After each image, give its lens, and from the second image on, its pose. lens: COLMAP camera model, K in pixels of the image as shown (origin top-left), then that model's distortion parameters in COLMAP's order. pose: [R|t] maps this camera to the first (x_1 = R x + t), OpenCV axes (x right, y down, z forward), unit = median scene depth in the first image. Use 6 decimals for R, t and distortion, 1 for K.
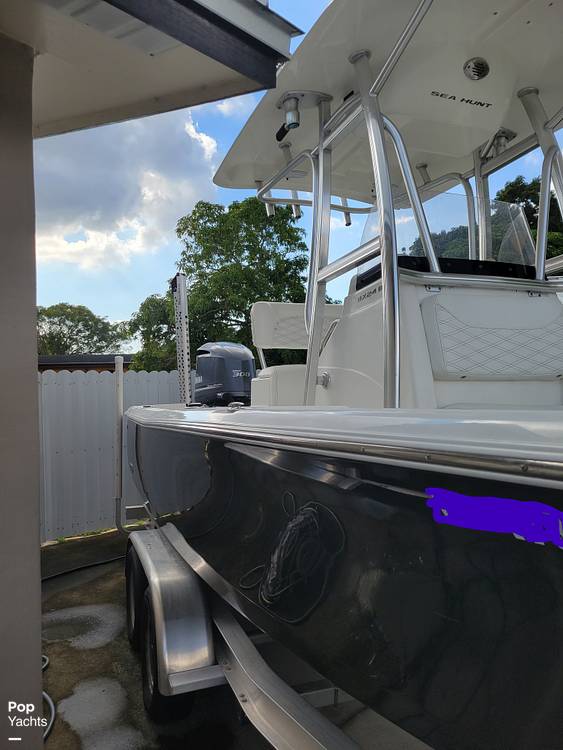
lens RADIAL K [[582.5, 0, 283.4], [0, 582.5, 384.6], [0, 0, 1]] dist [0.054147, -0.002577]
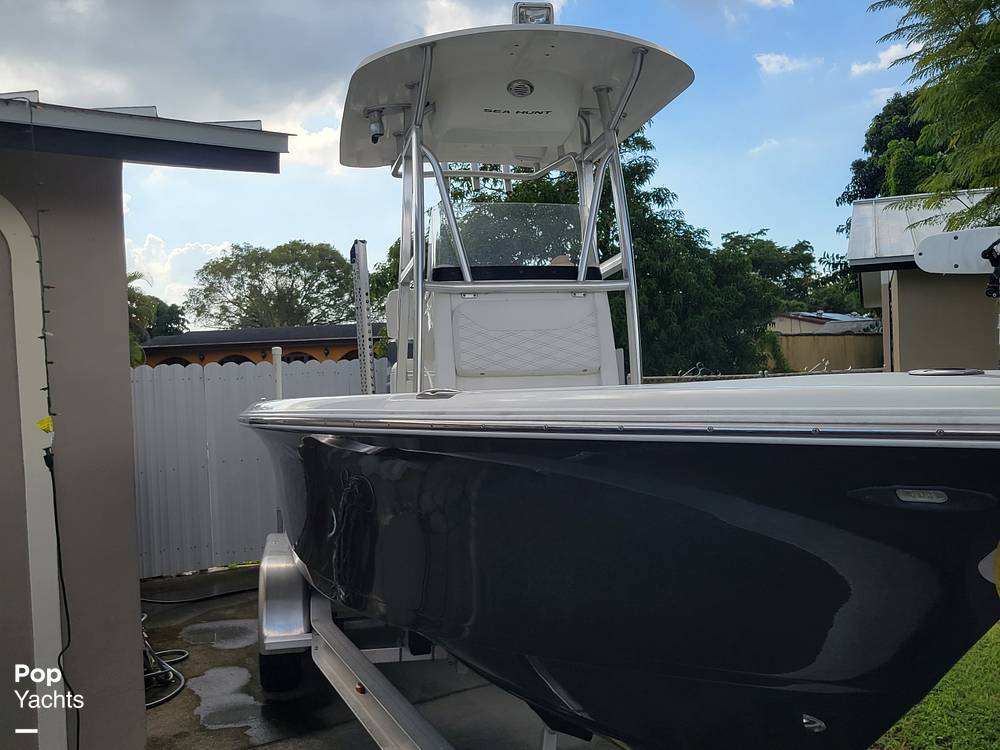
lens RADIAL K [[1030.2, 0, 501.2], [0, 1030.2, 405.4], [0, 0, 1]] dist [0.042628, 0.030252]
pose [[0.984705, -0.011714, -0.173838, 0.252160], [0.018074, 0.999222, 0.035046, -0.007928], [0.173292, -0.037652, 0.984150, -0.361548]]
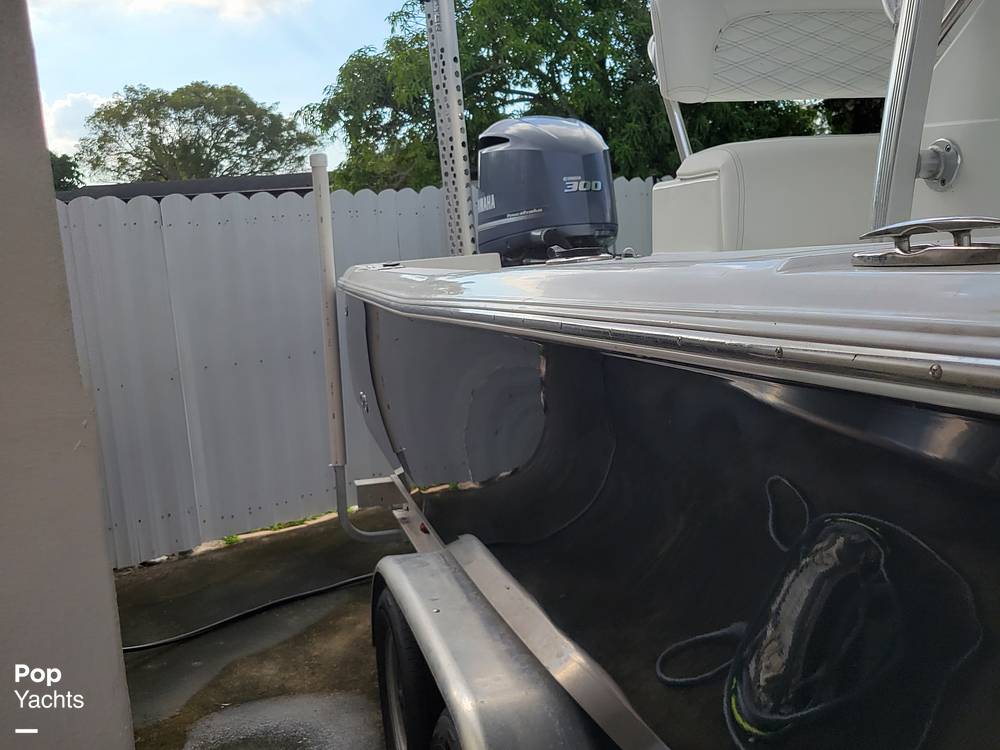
lens RADIAL K [[1030.2, 0, 501.2], [0, 1030.2, 405.4], [0, 0, 1]] dist [0.042628, 0.030252]
pose [[0.995129, -0.023383, -0.095764, -0.059757], [0.039927, 0.983815, 0.174682, 0.006987], [0.090129, -0.177655, 0.979957, 0.174655]]
